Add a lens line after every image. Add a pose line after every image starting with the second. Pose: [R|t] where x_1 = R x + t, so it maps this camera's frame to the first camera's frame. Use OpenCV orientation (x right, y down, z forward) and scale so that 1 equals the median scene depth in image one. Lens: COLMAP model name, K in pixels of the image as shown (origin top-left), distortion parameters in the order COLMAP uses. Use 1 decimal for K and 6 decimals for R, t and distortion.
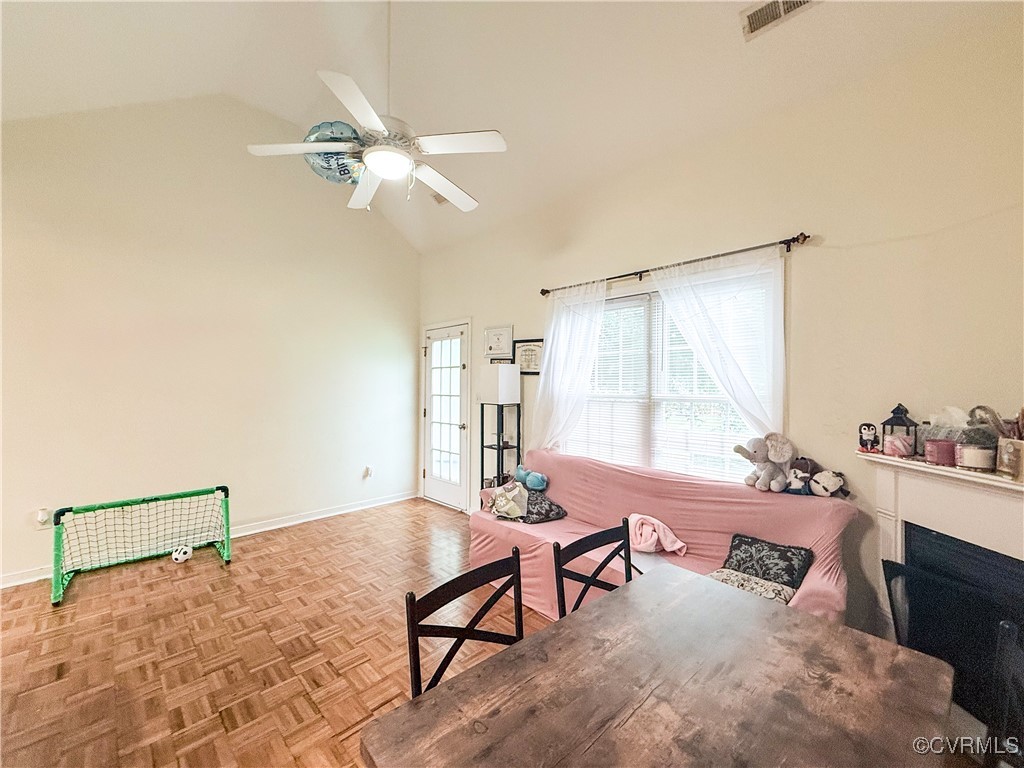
lens RADIAL K [[412.3, 0, 504.8], [0, 412.3, 384.0], [0, 0, 1]] dist [0.002072, -0.000955]
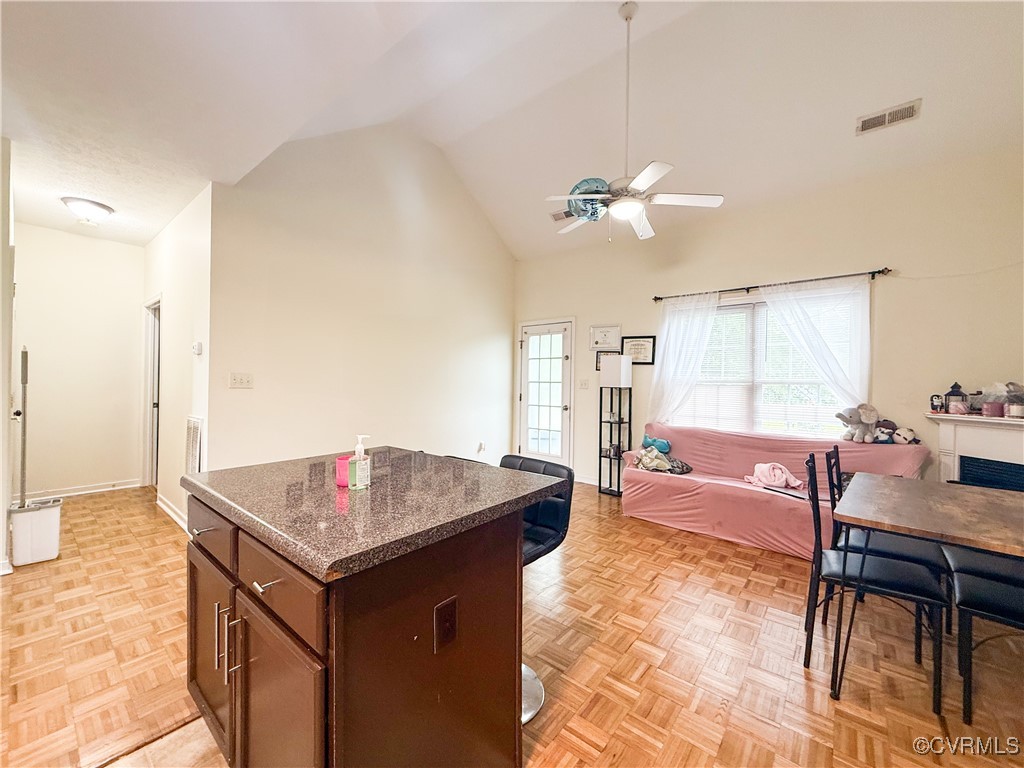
lens RADIAL K [[412.3, 0, 503.1], [0, 412.3, 384.6], [0, 0, 1]] dist [0.002072, -0.000955]
pose [[0.995344, 0.008350, 0.096027, -0.597503], [-0.009414, 0.999899, 0.010629, 0.036992], [-0.095929, -0.011484, 0.995322, -0.260587]]
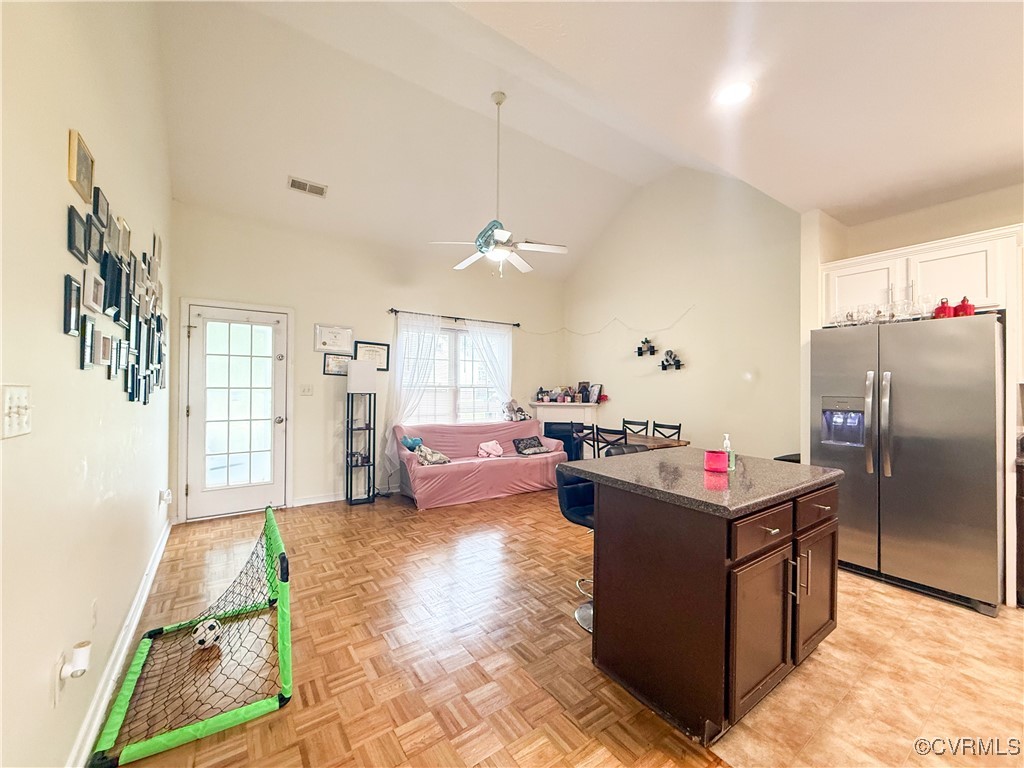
lens RADIAL K [[412.3, 0, 521.3], [0, 412.3, 384.8], [0, 0, 1]] dist [0.002072, -0.000955]
pose [[0.141123, -0.002920, 0.989988, -1.461512], [-0.013391, 0.999899, 0.004859, 0.013414], [-0.989901, -0.013943, 0.141070, 0.464575]]
